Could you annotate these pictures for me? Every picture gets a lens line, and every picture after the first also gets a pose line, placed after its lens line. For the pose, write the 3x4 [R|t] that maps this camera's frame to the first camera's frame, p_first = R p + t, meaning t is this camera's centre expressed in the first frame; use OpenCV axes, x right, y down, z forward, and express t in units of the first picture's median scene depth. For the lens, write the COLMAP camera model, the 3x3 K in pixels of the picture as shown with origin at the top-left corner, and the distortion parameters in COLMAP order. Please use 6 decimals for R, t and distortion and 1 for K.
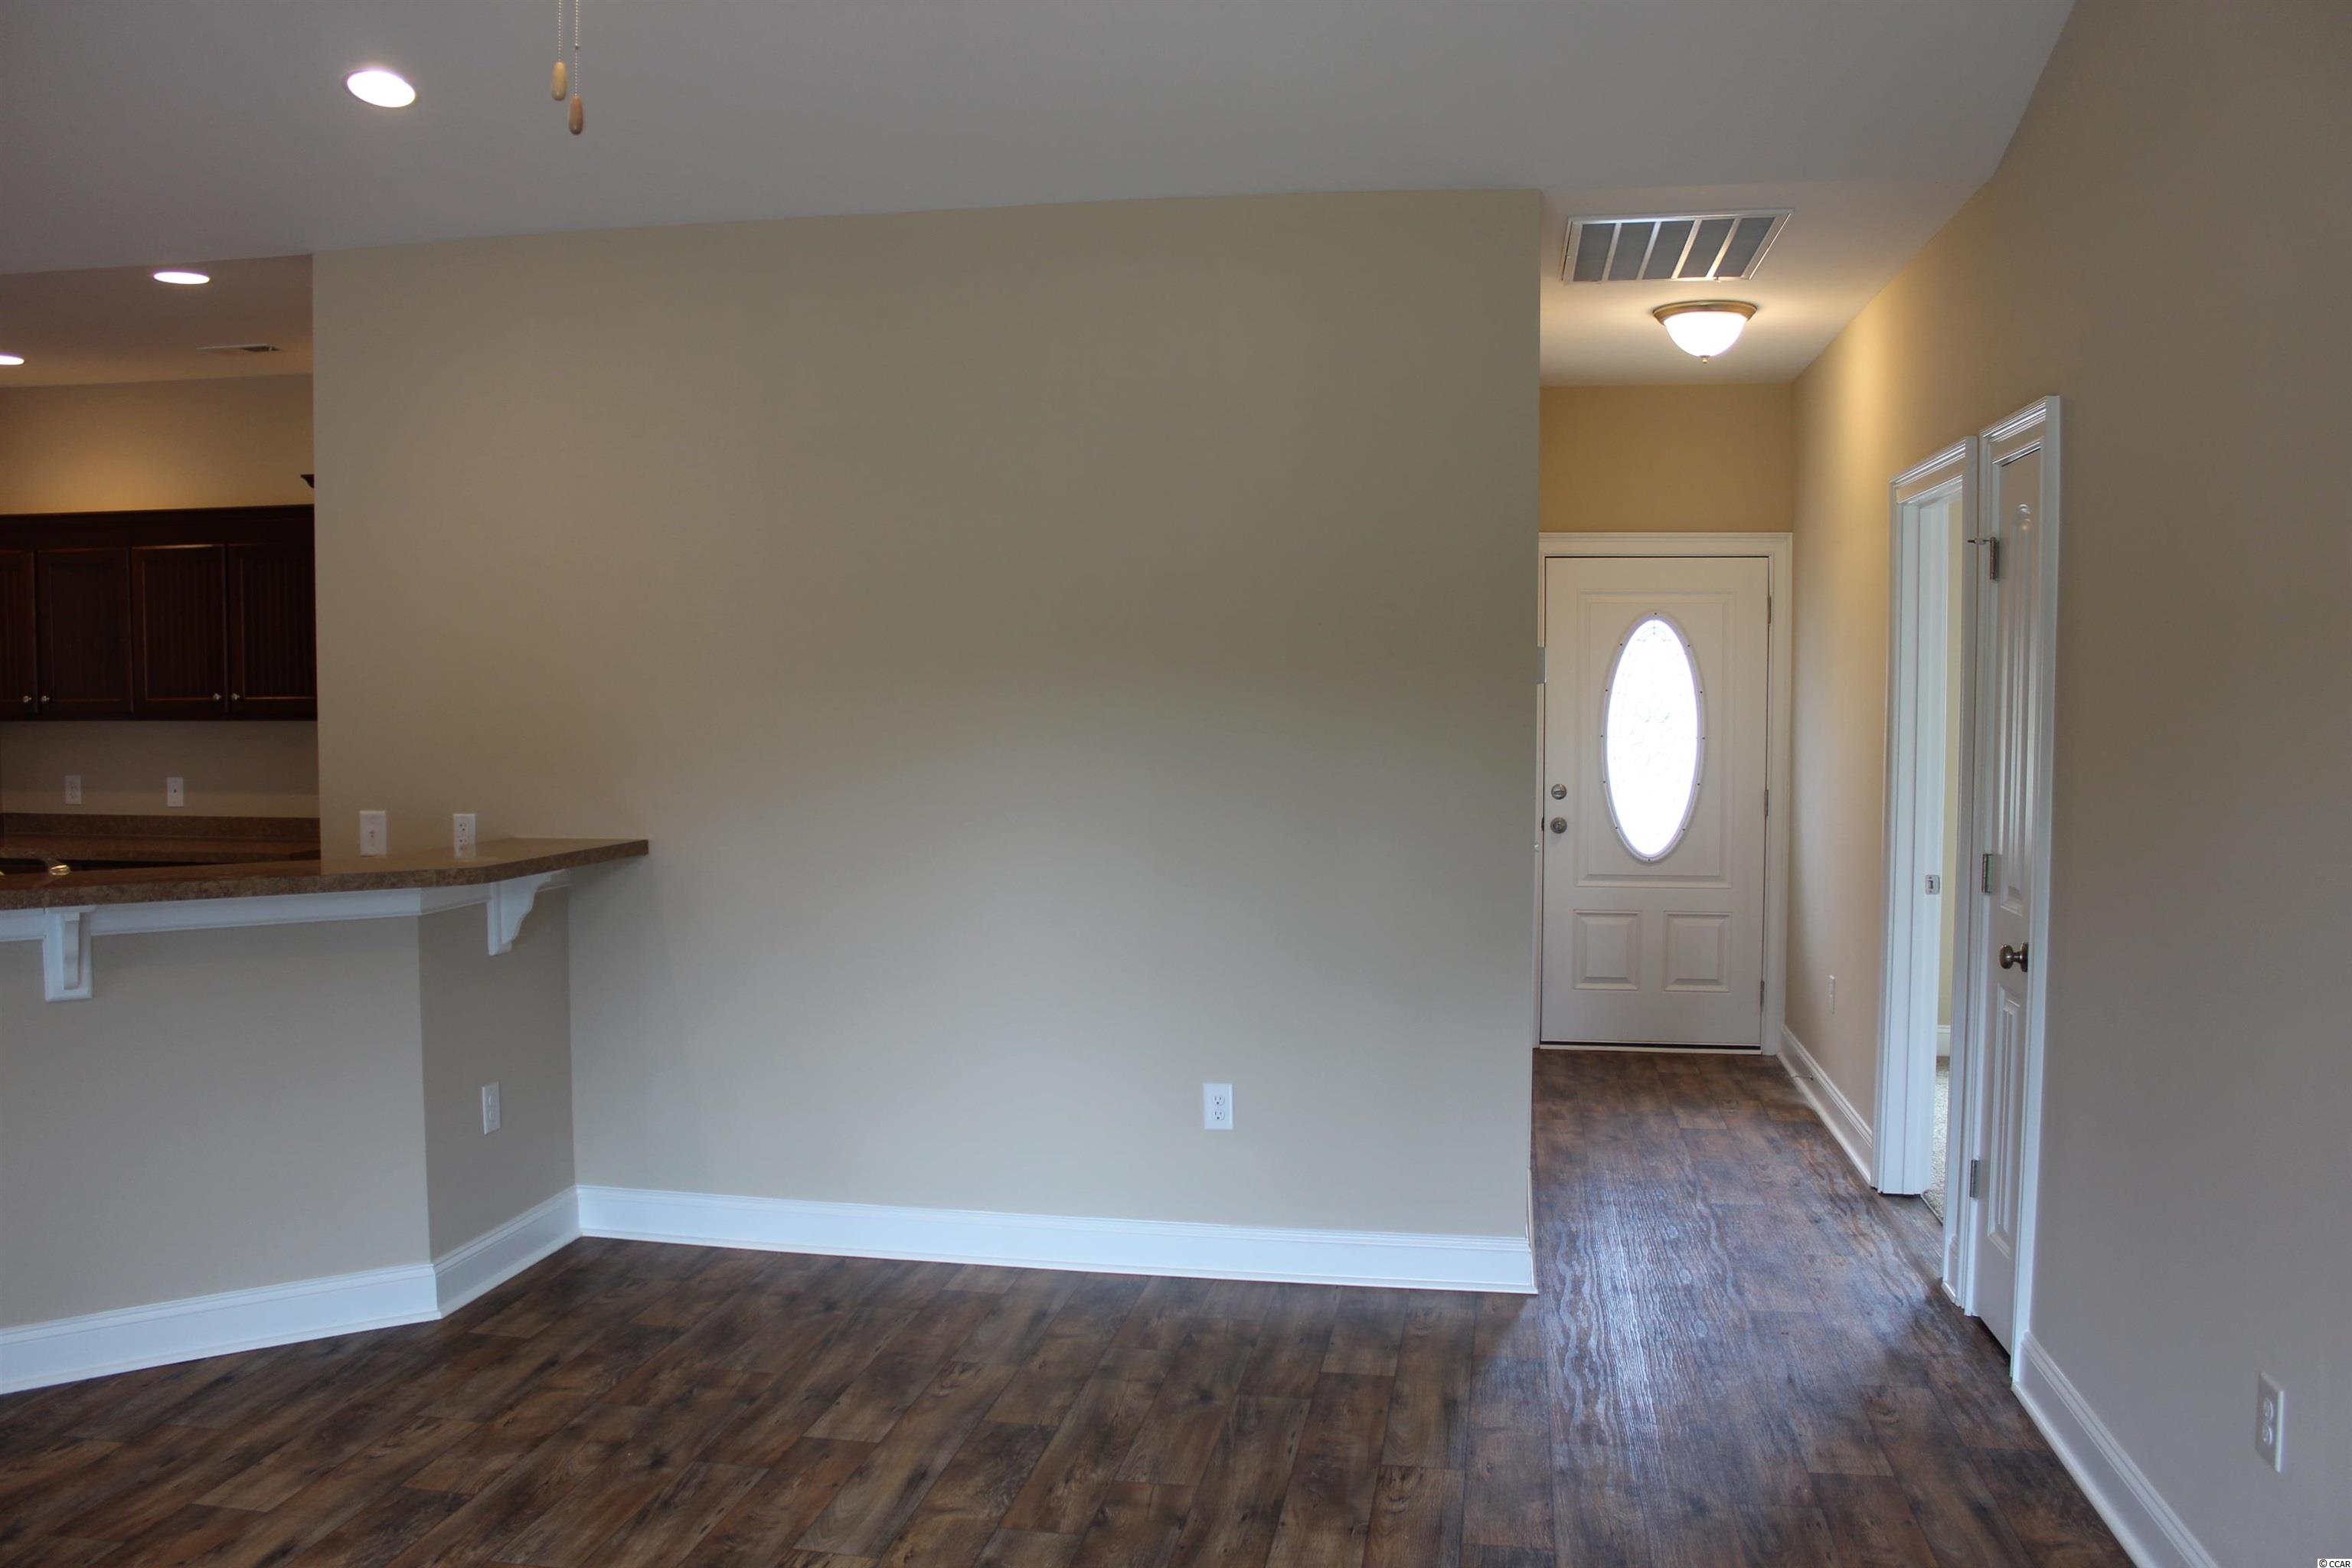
lens RADIAL K [[1979.5, 0, 1179.2], [0, 1979.5, 783.0], [0, 0, 1]] dist [-0.120051, 0.105691]
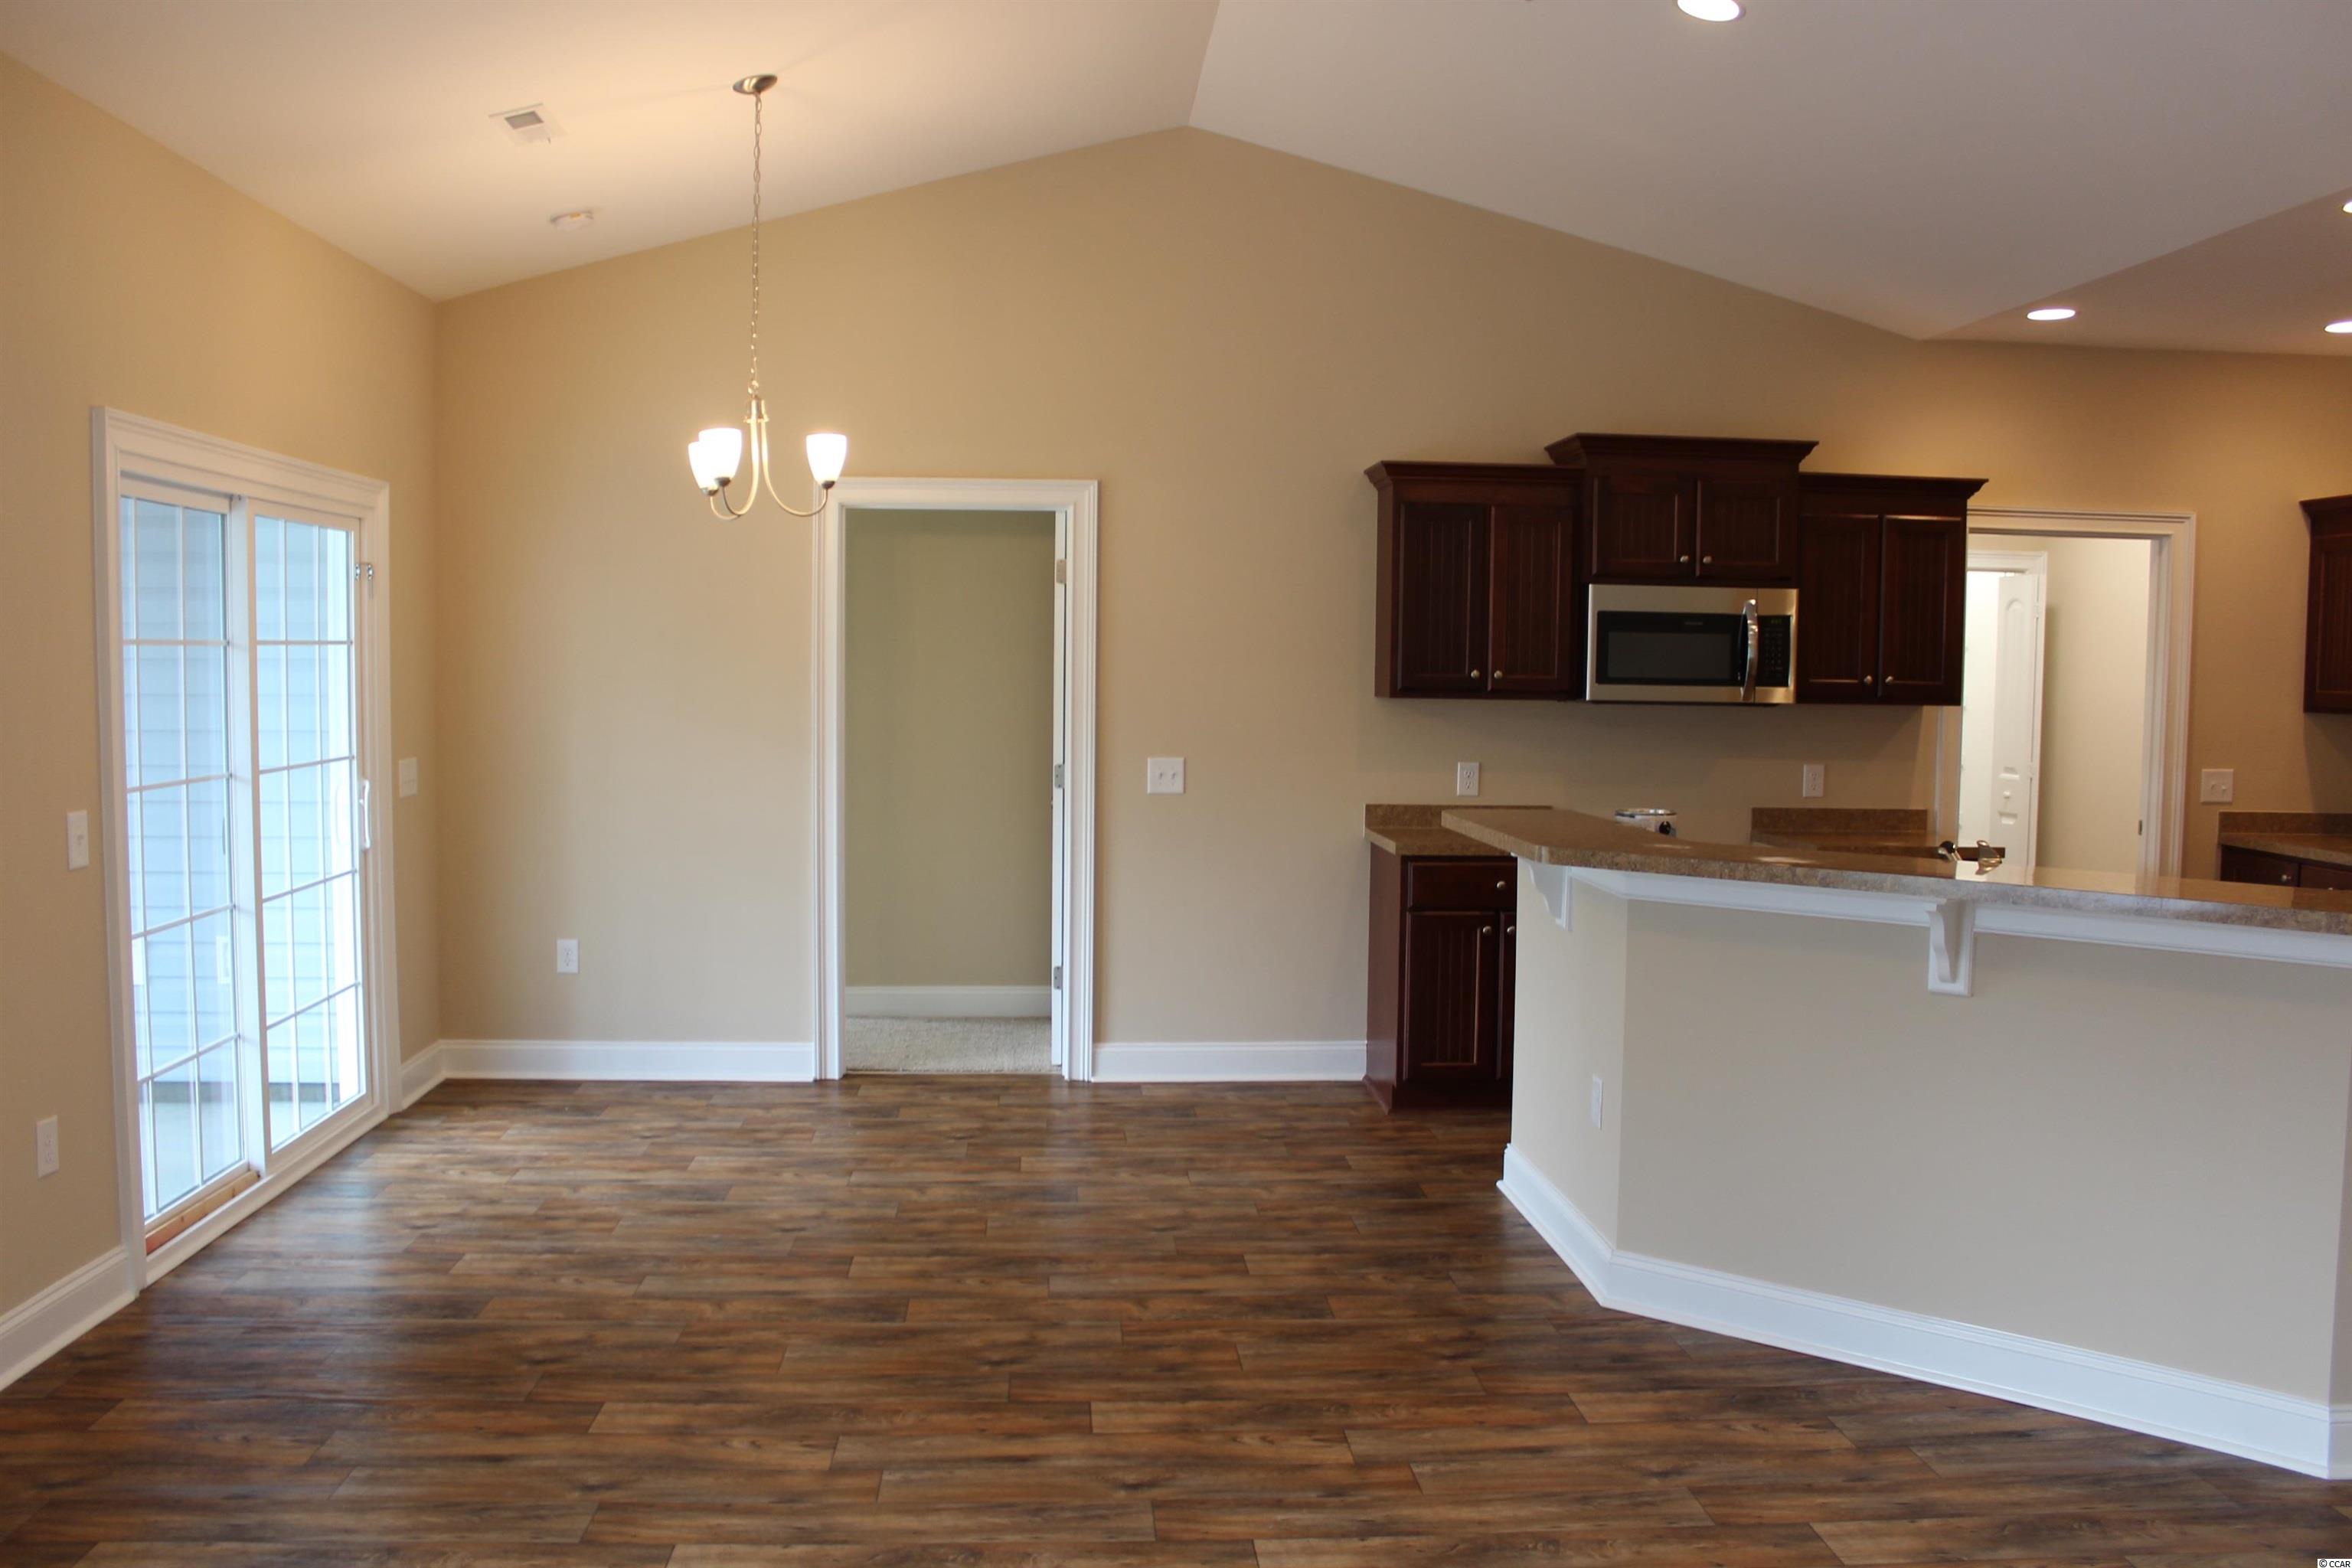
lens RADIAL K [[1979.5, 0, 1176.6], [0, 1979.5, 789.3], [0, 0, 1]] dist [-0.120051, 0.105691]
pose [[0.216602, 0.063049, -0.974222, 0.293899], [-0.058984, 0.996935, 0.051405, -0.017837], [0.974477, 0.046329, 0.219657, 0.408034]]
